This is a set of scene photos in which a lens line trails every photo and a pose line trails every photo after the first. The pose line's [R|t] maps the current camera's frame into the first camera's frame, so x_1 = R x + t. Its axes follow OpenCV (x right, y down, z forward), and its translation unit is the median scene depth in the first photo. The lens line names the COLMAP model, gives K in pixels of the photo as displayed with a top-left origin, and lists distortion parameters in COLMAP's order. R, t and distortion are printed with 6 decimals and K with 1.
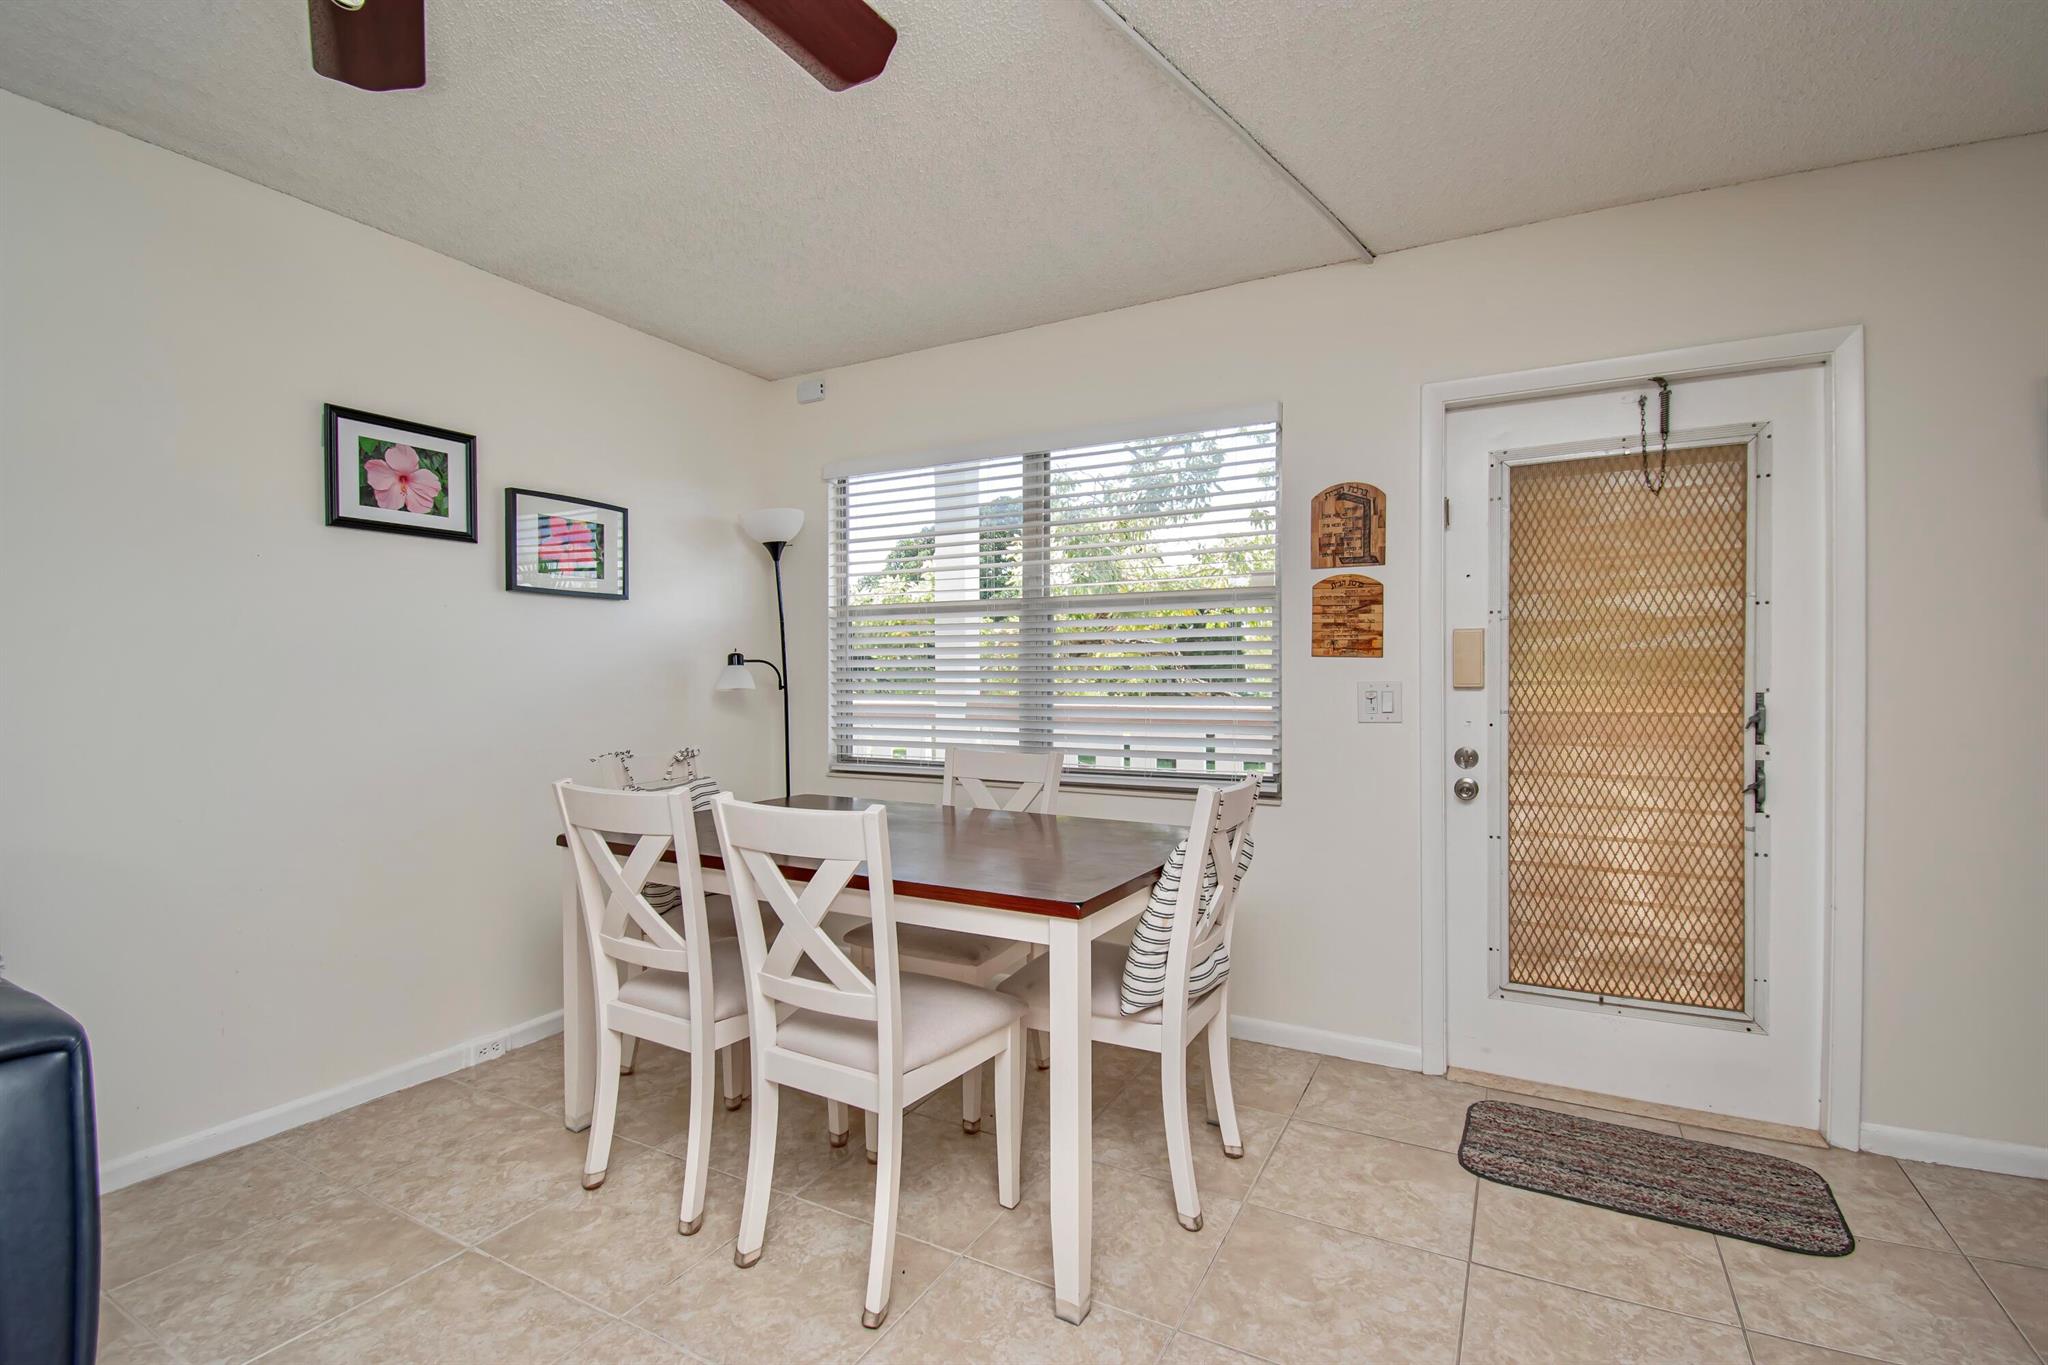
lens RADIAL K [[914.1, 0, 1031.5], [0, 914.1, 680.5], [0, 0, 1]] dist [-0.000258, -0.006333]
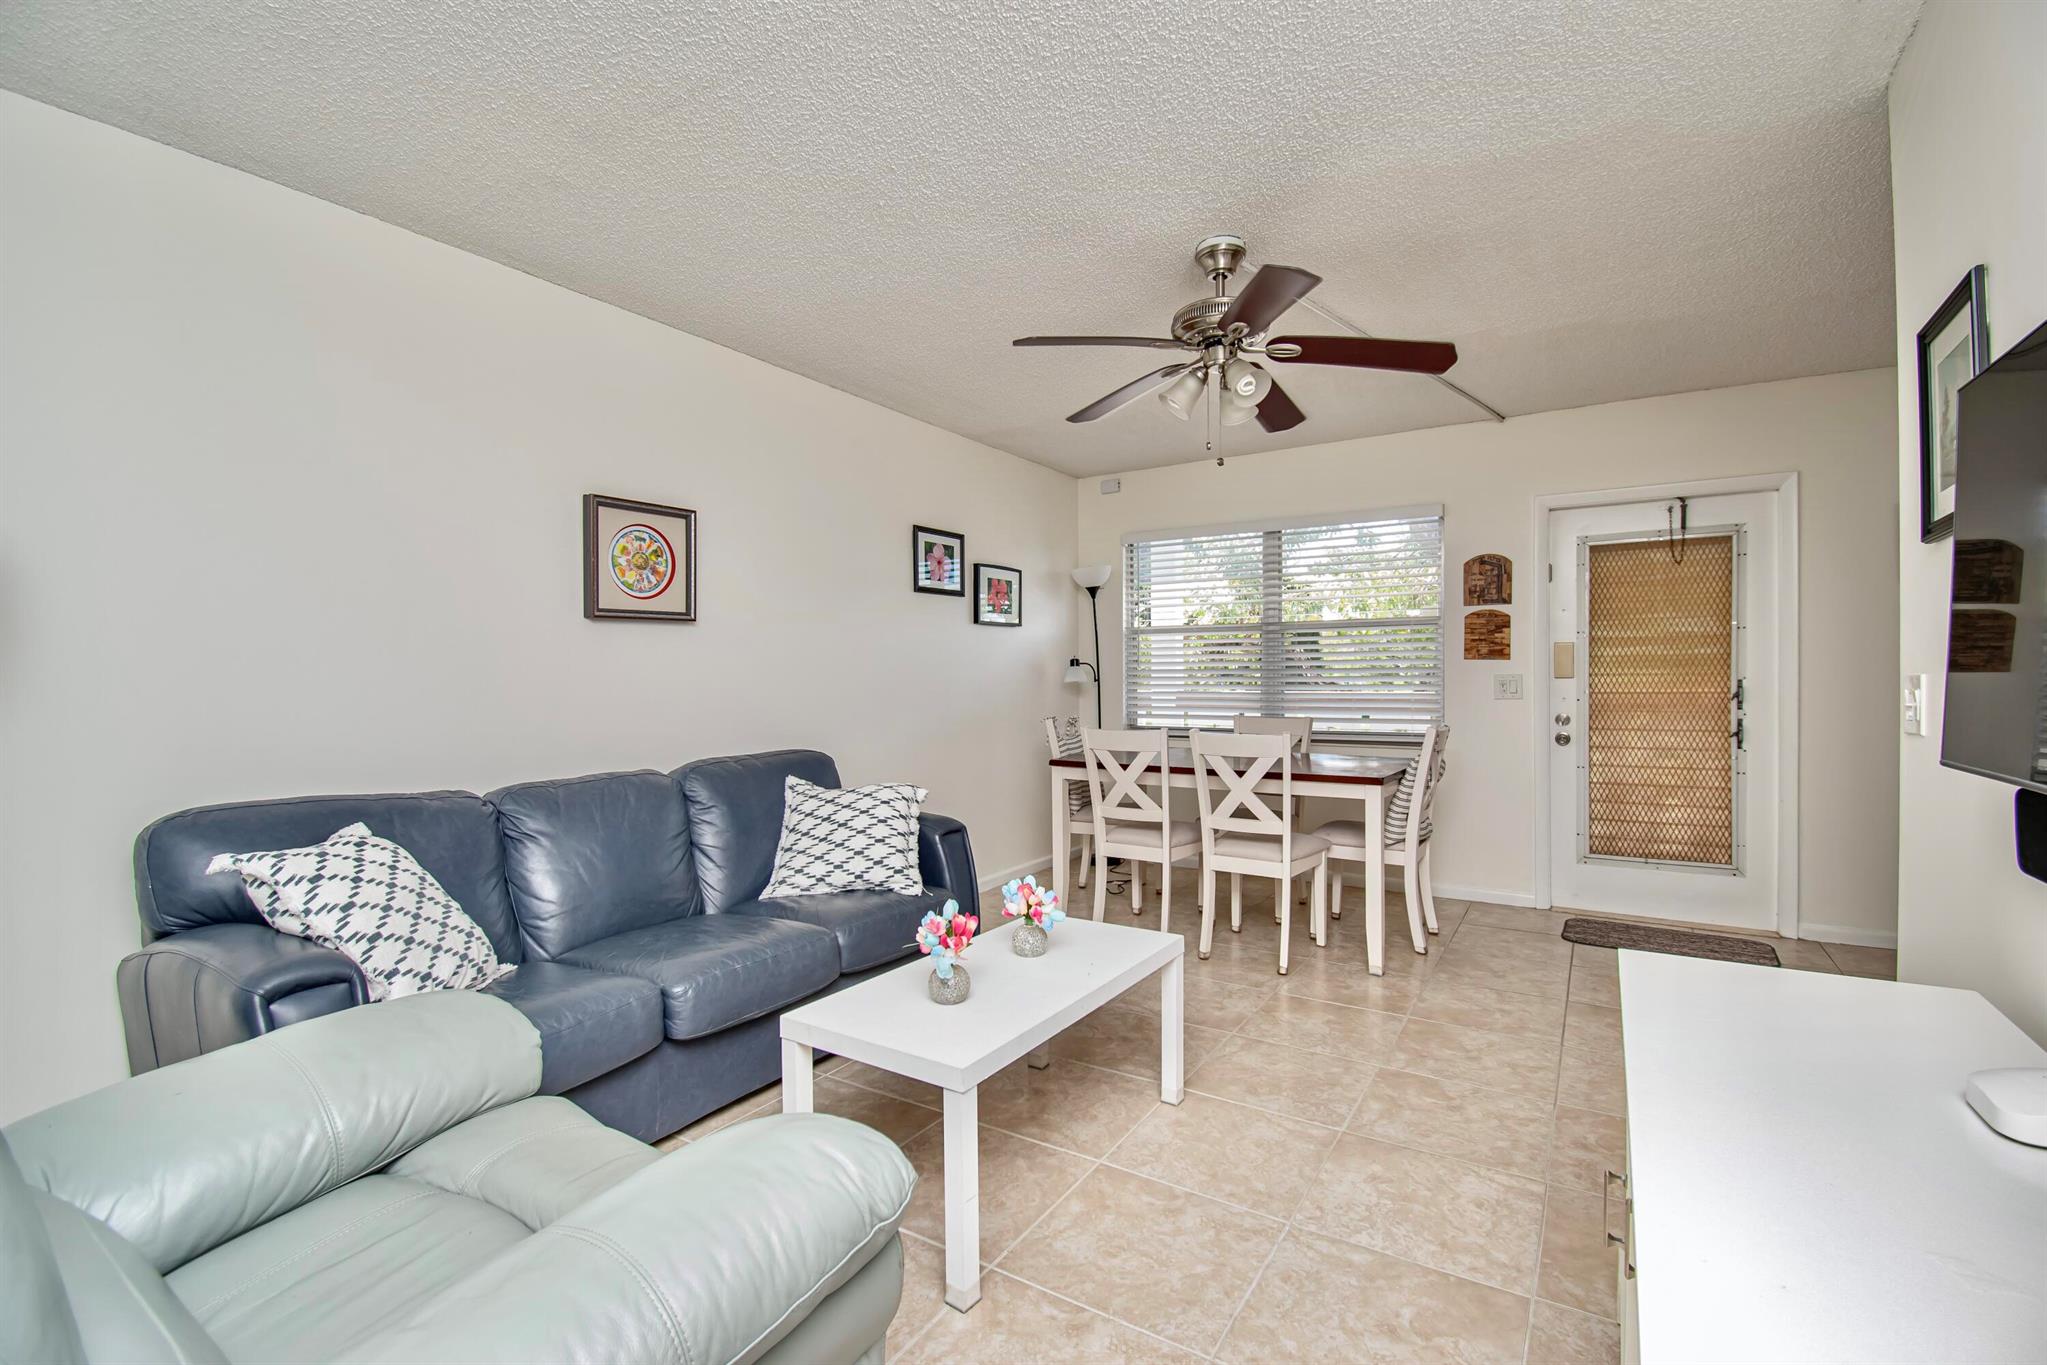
lens RADIAL K [[913.7, 0, 1017.7], [0, 913.7, 684.5], [0, 0, 1]] dist [-0.000258, -0.006333]
pose [[0.997526, -0.004880, -0.070131, -0.407120], [0.005380, 0.999962, 0.006931, 0.003570], [0.070095, -0.007292, 0.997514, -0.746284]]
